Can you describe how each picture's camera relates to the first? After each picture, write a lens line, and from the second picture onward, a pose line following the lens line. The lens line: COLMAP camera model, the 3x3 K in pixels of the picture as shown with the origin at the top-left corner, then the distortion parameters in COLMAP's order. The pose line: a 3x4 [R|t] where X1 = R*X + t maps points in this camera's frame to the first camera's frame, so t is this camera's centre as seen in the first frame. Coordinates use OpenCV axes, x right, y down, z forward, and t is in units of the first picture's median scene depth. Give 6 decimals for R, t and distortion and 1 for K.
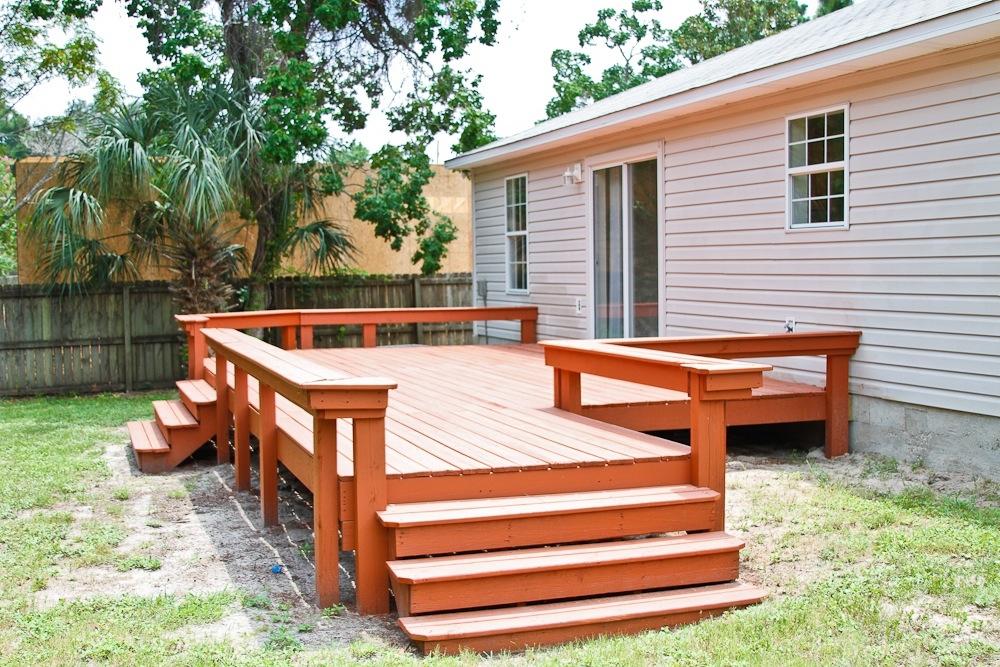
lens RADIAL K [[1303.2, 0, 500.1], [0, 1303.2, 332.3], [0, 0, 1]] dist [-0.117766, 0.000000]
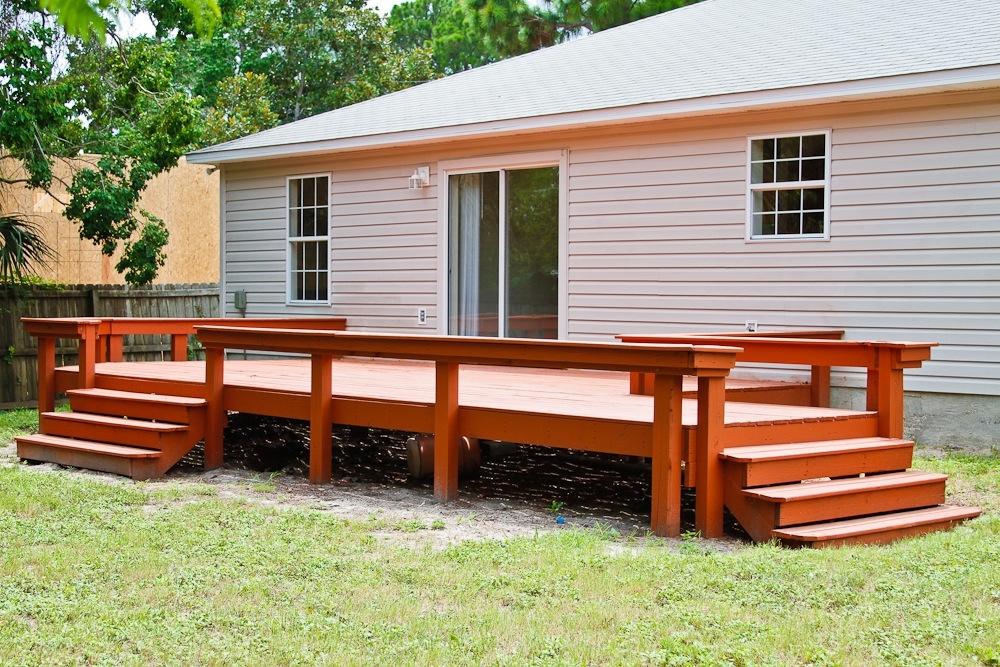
lens RADIAL K [[1726.3, 0, 500.0], [0, 1726.3, 334.4], [0, 0, 1]] dist [-0.037408, 0.000000]
pose [[0.919323, 0.010332, 0.393368, -0.541548], [0.001677, 0.999543, -0.030171, 0.043590], [-0.393500, 0.028397, 0.918886, -0.249771]]
